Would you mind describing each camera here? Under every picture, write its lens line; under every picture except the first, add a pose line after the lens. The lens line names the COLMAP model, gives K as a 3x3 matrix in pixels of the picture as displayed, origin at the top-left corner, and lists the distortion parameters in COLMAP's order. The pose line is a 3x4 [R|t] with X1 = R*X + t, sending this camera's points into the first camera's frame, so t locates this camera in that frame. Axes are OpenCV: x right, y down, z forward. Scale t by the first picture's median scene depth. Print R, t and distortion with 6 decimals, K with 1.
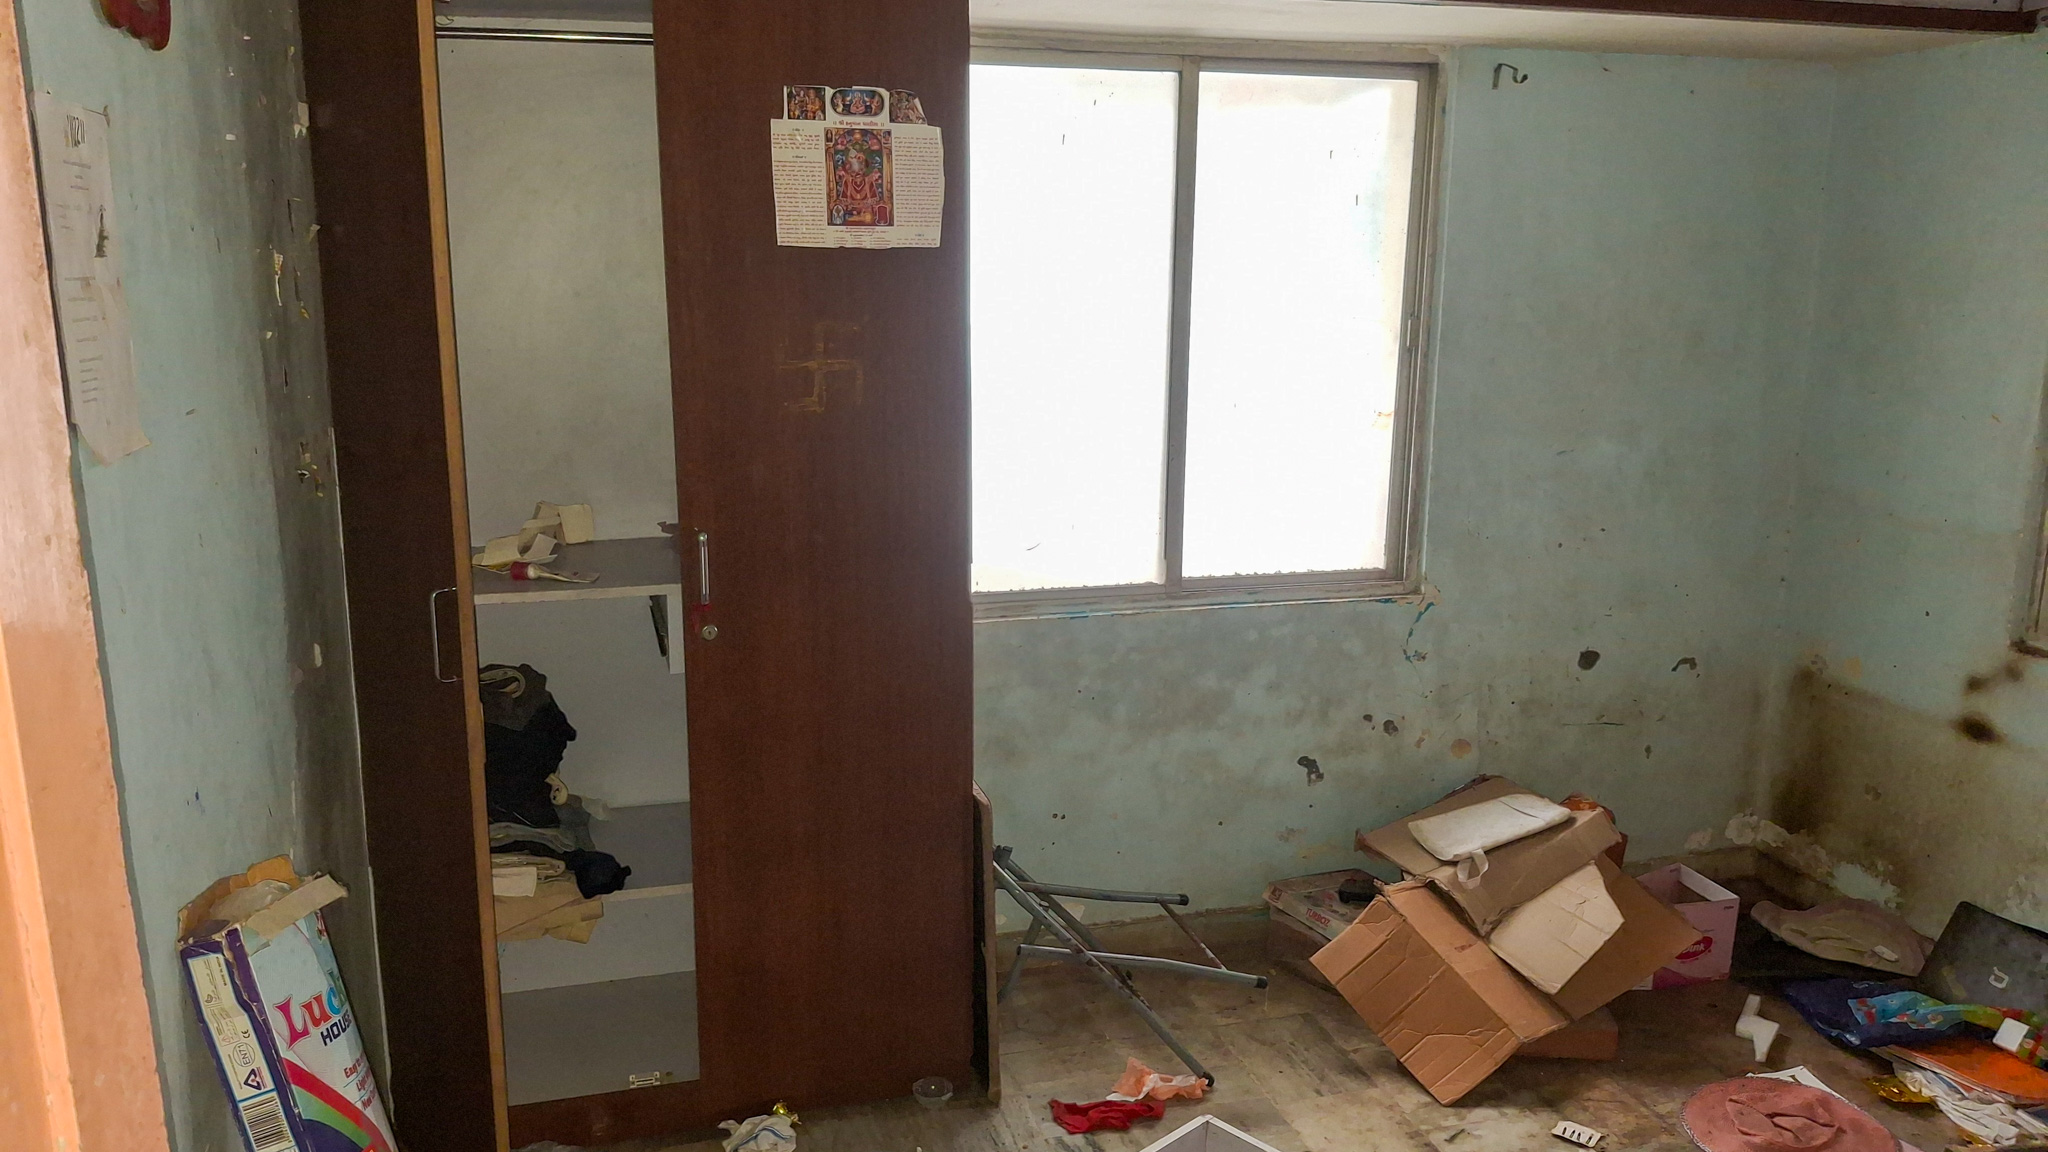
lens RADIAL K [[1582.8, 0, 1033.9], [0, 1582.8, 580.1], [0, 0, 1]] dist [0.010095, -0.056765]
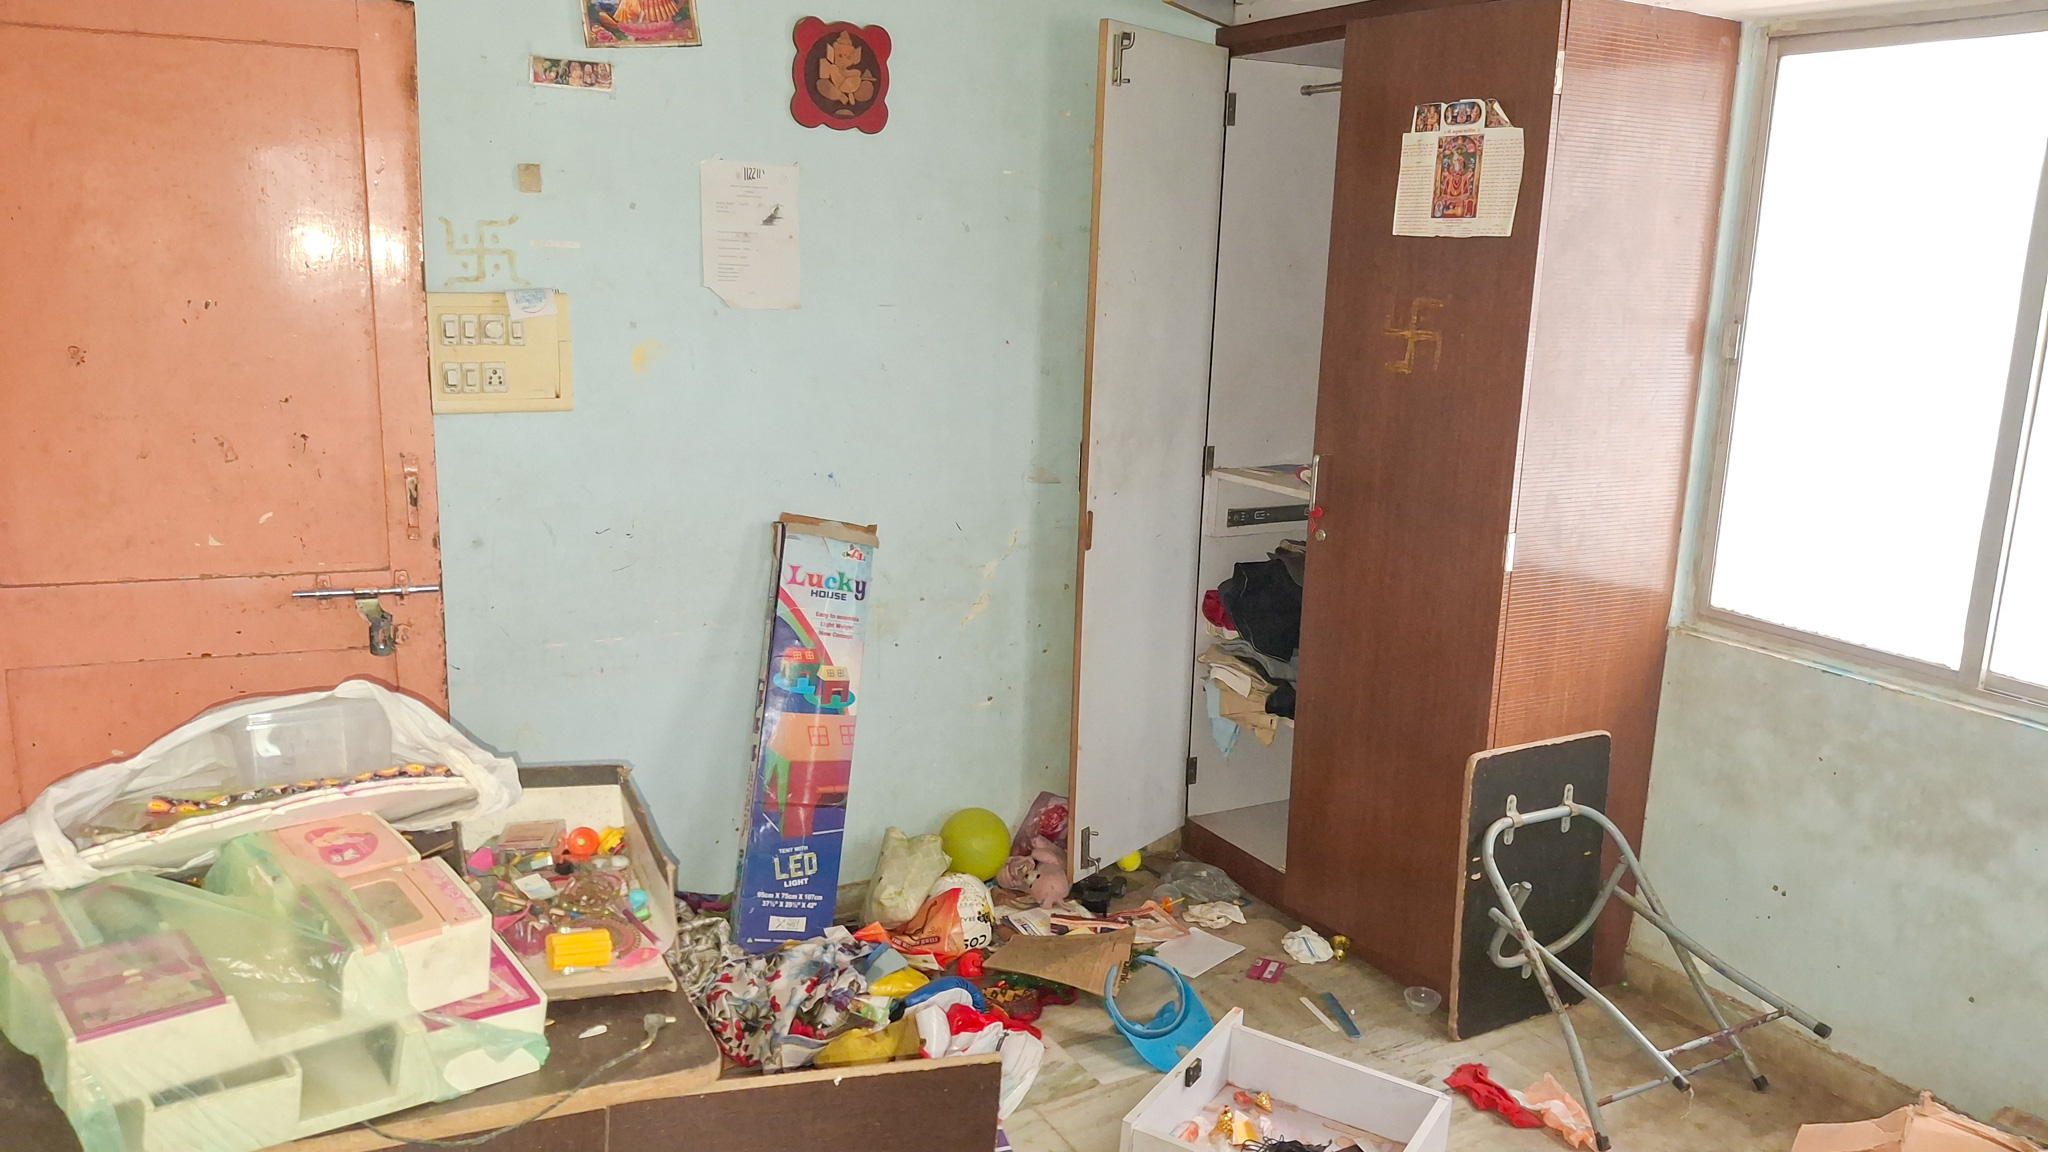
lens RADIAL K [[1582.8, 0, 1026.3], [0, 1582.8, 563.3], [0, 0, 1]] dist [0.010095, -0.056765]
pose [[0.203222, 0.187472, -0.961018, 1.002737], [-0.238702, 0.961371, 0.137063, -0.063674], [0.949591, 0.201543, 0.240122, 0.472473]]
